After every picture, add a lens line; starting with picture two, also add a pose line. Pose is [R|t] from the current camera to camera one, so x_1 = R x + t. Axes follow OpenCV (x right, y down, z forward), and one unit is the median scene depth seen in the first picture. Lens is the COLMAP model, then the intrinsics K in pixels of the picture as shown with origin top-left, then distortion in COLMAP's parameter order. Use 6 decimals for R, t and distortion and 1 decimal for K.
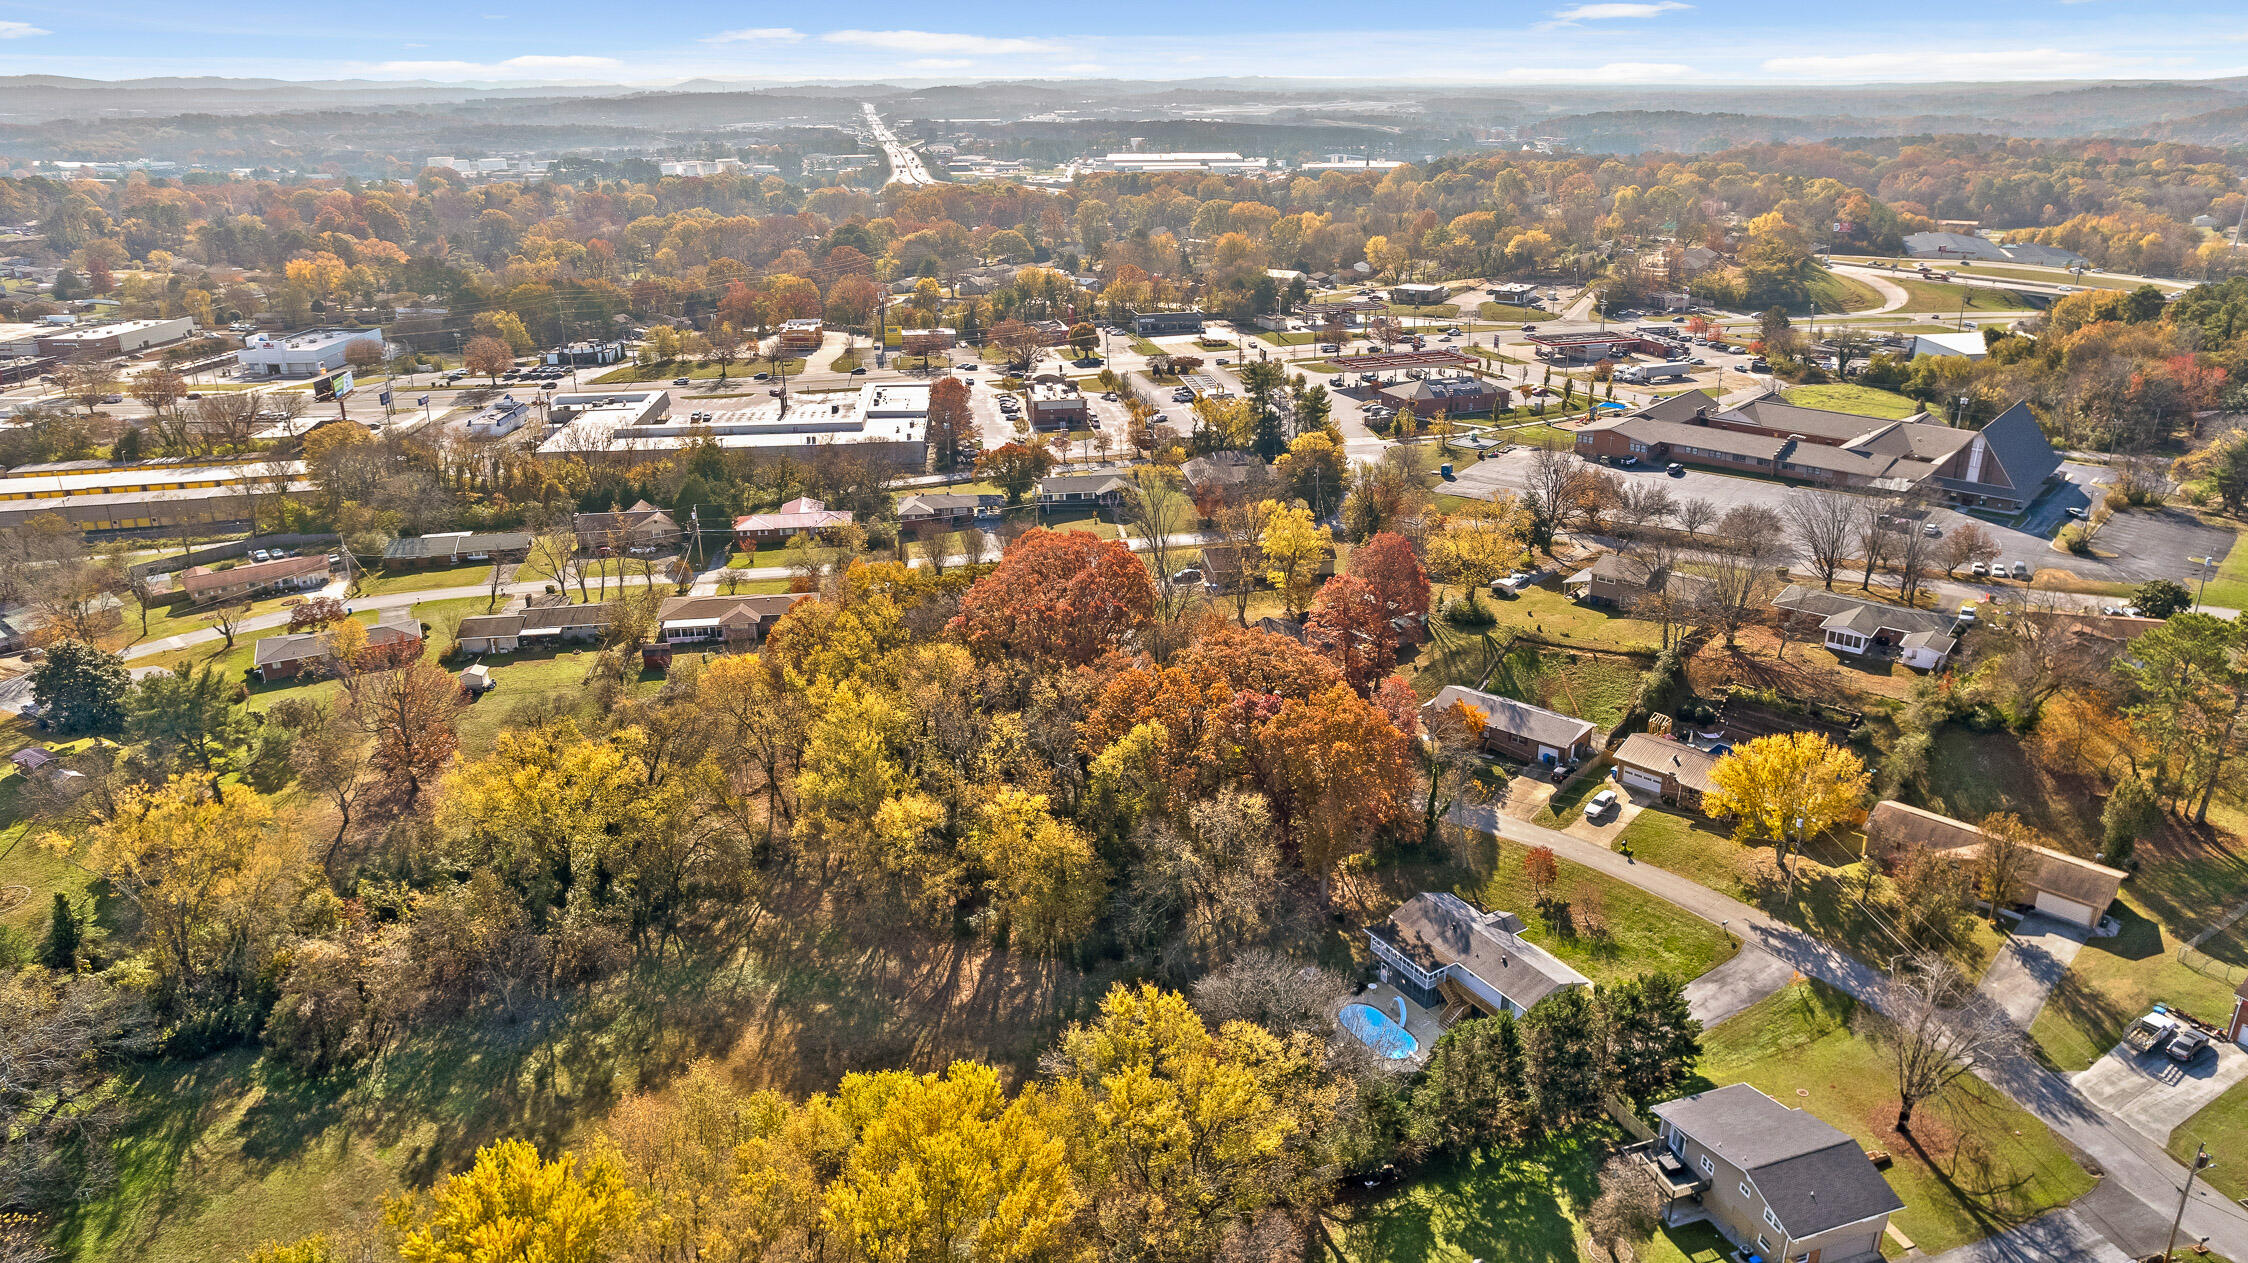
lens RADIAL K [[1479.4, 0, 1133.4], [0, 1479.4, 609.7], [0, 0, 1]] dist [-0.086289, 0.077566]
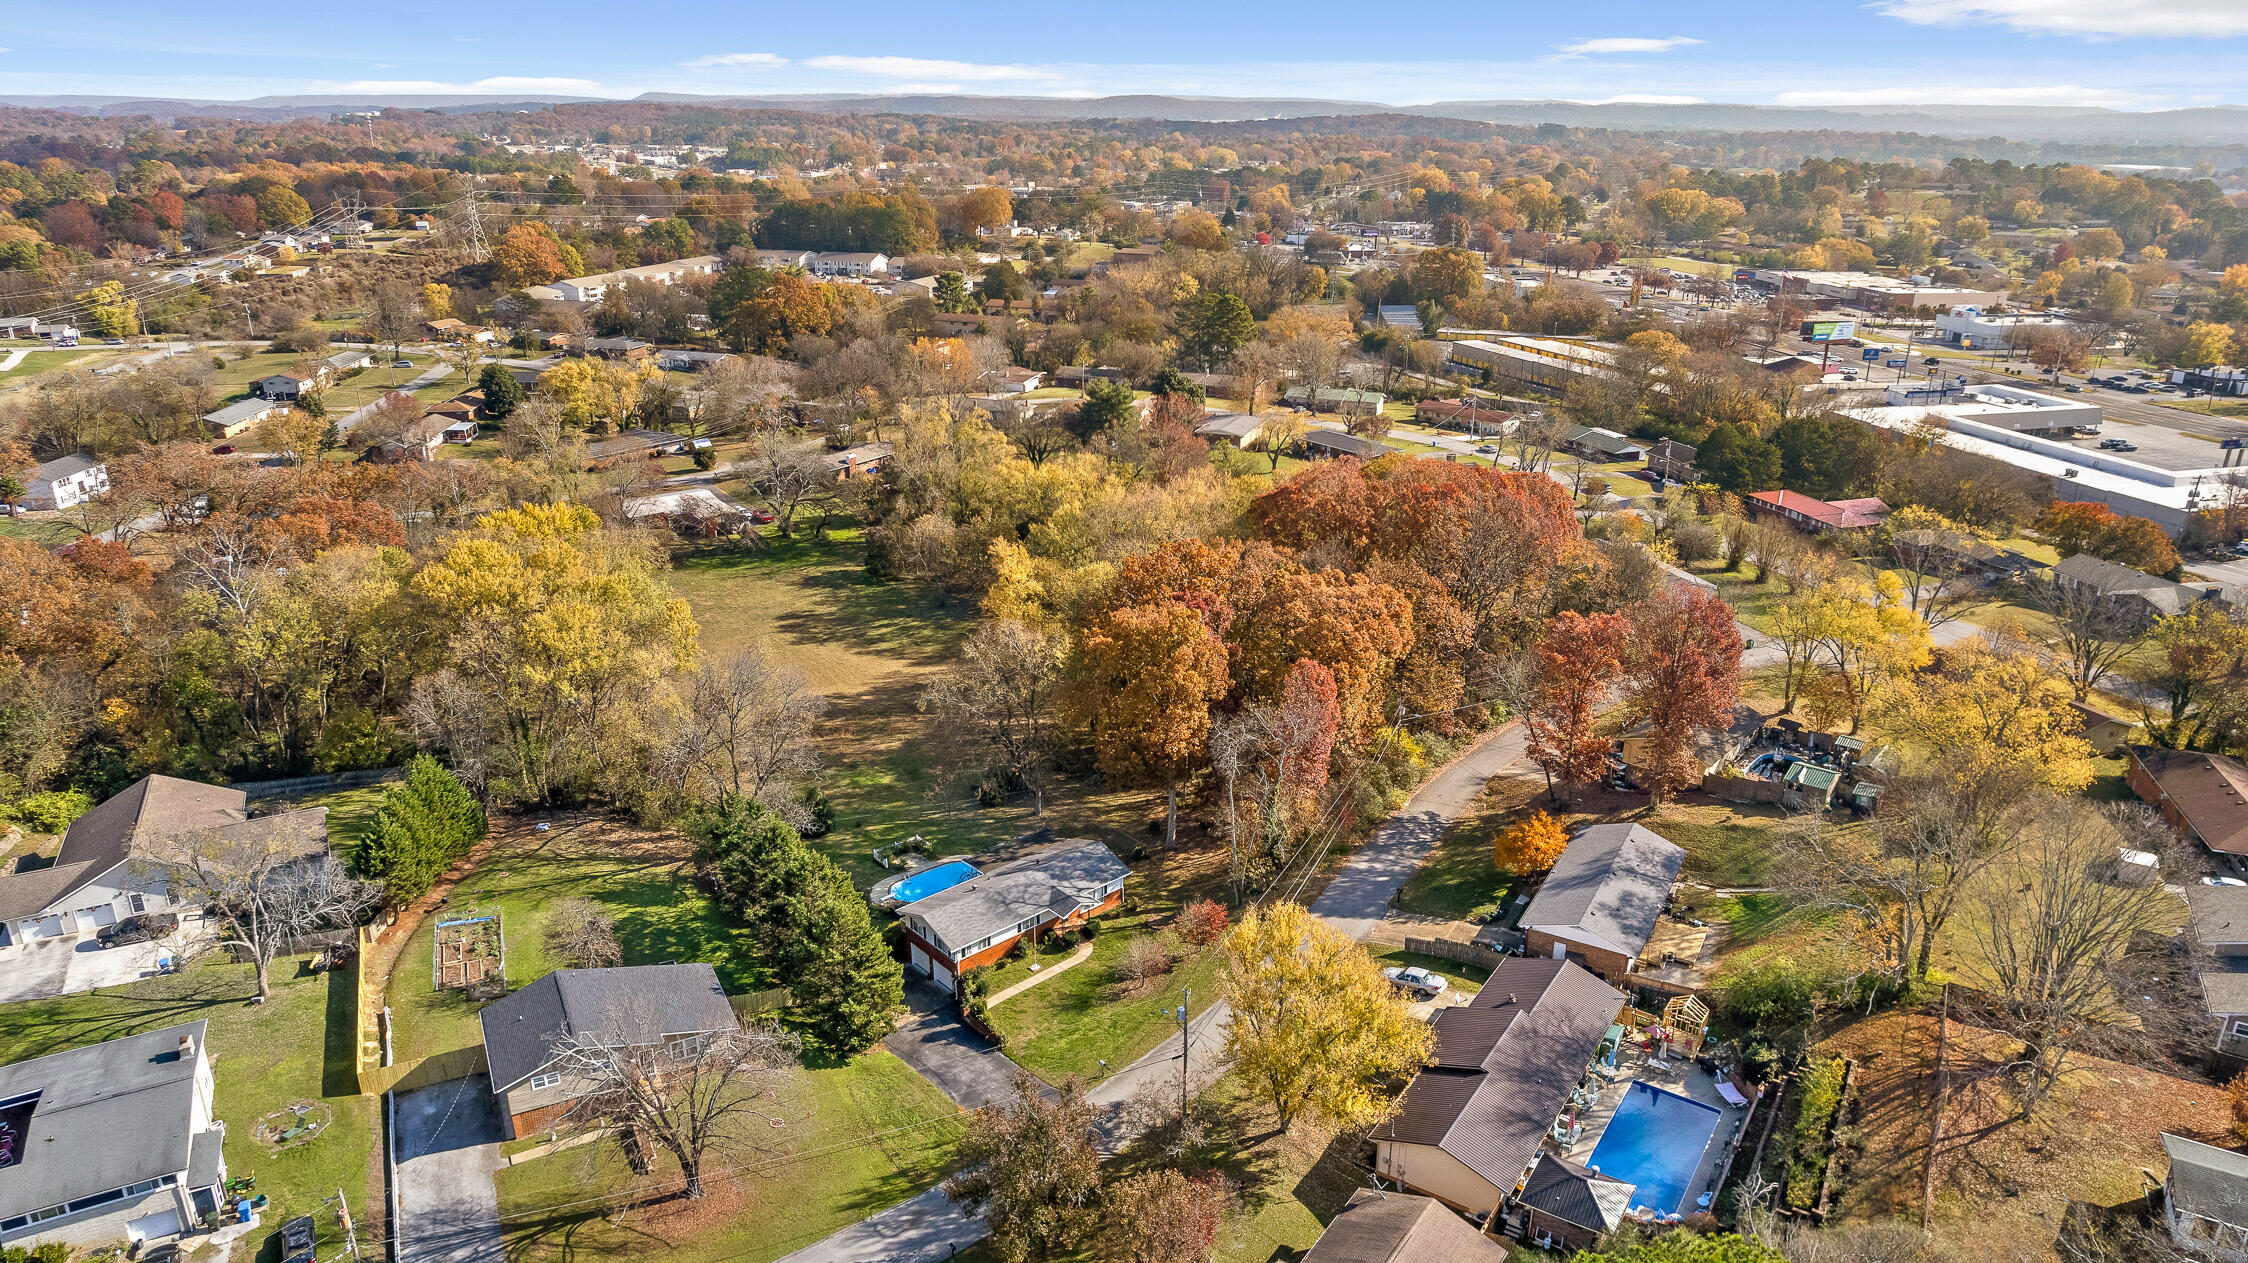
lens RADIAL K [[1438.1, 0, 1136.9], [0, 1438.1, 632.8], [0, 0, 1]] dist [-0.066575, 0.059444]
pose [[0.177940, 0.345781, -0.921289, 0.910711], [-0.344544, 0.898859, 0.270817, -0.153175], [0.921752, 0.269236, 0.279080, 0.721048]]
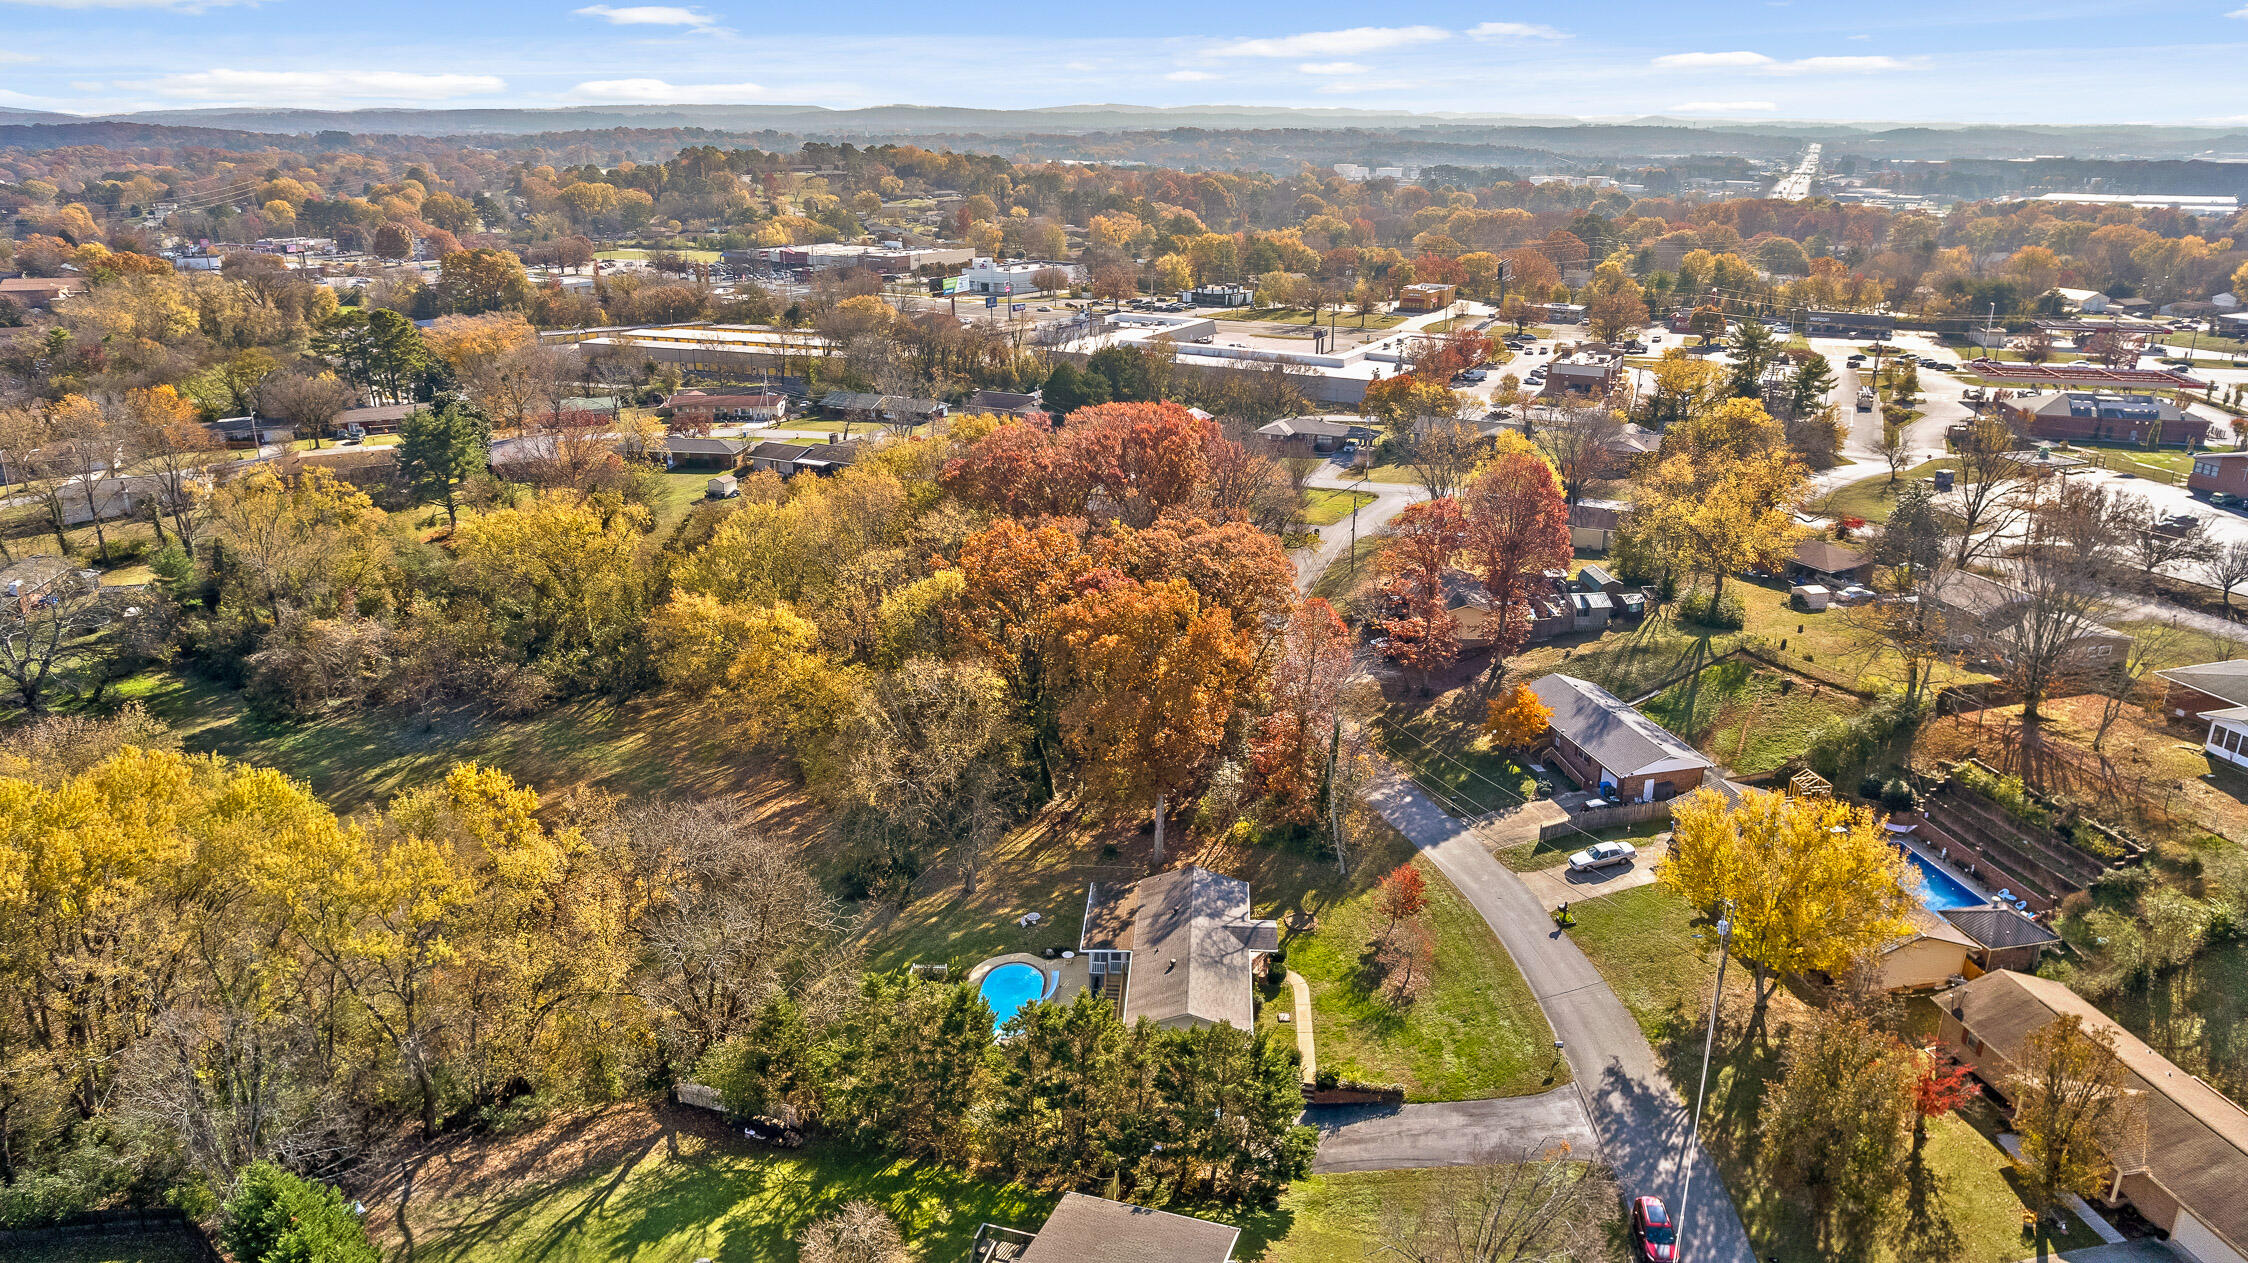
lens RADIAL K [[1453.1, 0, 1134.5], [0, 1453.1, 621.1], [0, 0, 1]] dist [-0.072774, 0.061776]
pose [[0.819542, 0.194861, -0.538870, 0.520112], [-0.201261, 0.978375, 0.047703, 0.041825], [0.536513, 0.069359, 0.841037, 0.349881]]
